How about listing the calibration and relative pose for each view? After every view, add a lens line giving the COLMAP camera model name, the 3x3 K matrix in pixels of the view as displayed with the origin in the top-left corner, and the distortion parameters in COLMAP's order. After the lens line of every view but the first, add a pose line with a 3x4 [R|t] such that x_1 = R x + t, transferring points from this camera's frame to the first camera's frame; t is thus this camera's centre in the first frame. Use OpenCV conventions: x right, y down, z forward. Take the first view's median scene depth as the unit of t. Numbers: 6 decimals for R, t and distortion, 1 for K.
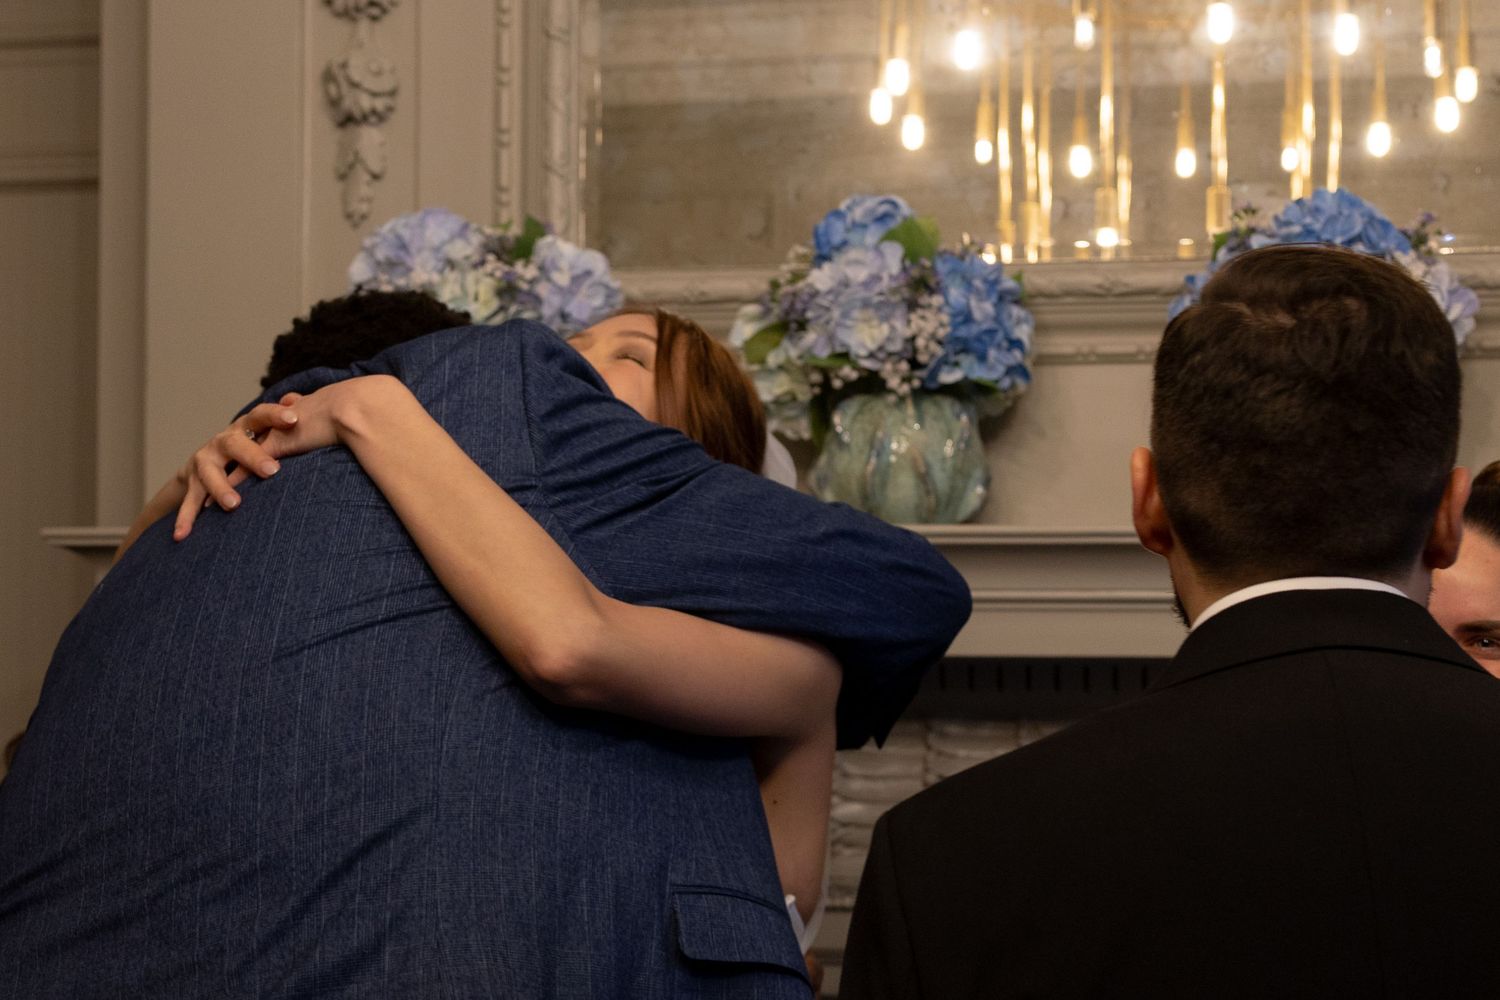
lens RADIAL K [[2098.2, 0, 880.9], [0, 2098.2, 565.5], [0, 0, 1]] dist [-0.002491, -0.039768]
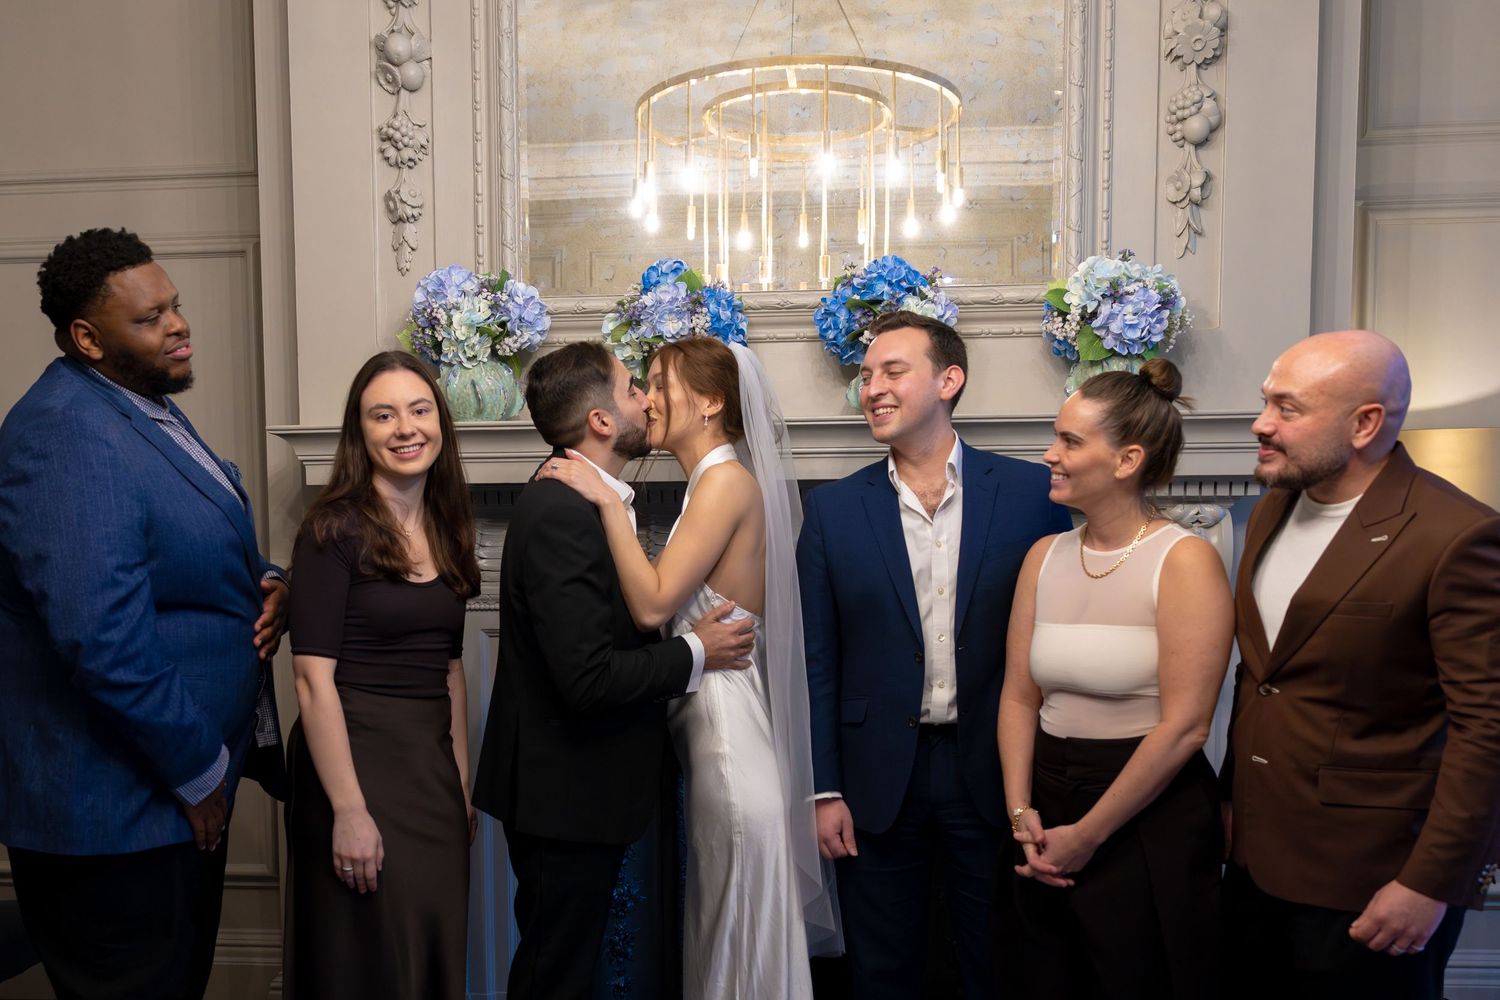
lens RADIAL K [[1334.3, 0, 677.3], [0, 1334.3, 627.9], [0, 0, 1]] dist [-0.013291, 0.009749]
pose [[0.997967, -0.017095, 0.061404, -0.084205], [0.011208, 0.995416, 0.094977, 0.060501], [-0.062746, -0.094095, 0.993584, -0.337408]]
